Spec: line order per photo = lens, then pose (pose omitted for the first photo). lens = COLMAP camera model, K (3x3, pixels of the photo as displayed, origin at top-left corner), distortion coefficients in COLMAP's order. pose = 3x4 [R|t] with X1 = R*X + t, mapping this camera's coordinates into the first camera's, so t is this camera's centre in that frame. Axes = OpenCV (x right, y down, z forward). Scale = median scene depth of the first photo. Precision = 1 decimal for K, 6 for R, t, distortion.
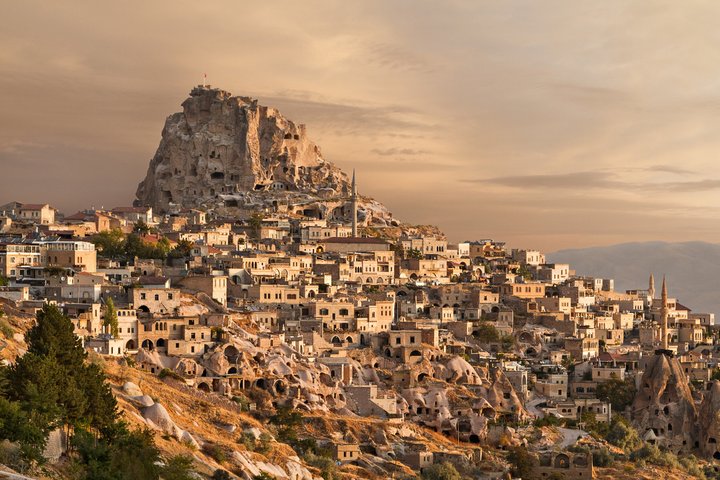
lens RADIAL K [[1716.2, 0, 360.1], [0, 1716.2, 240.0], [0, 0, 1]] dist [-0.154777, 0.000000]
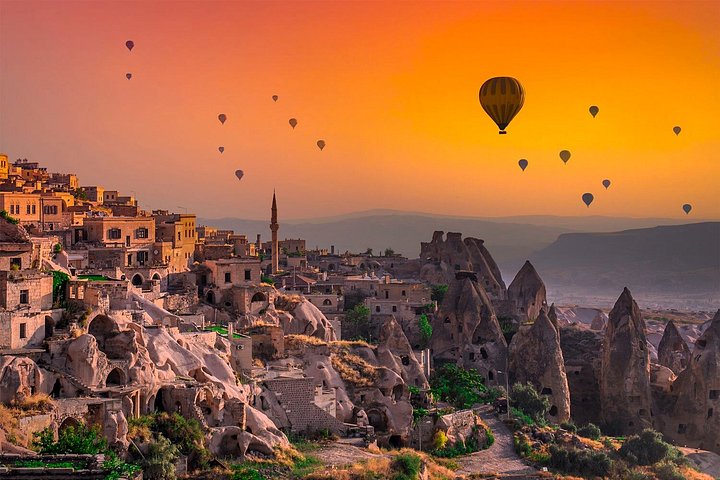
lens RADIAL K [[1716.2, 0, 359.9], [0, 1716.2, 240.0], [0, 0, 1]] dist [-0.154777, 0.000000]
pose [[0.970007, -0.028991, 0.241341, -0.080681], [0.017592, 0.998631, 0.049252, 0.016576], [-0.242438, -0.043529, 0.969190, 0.408427]]
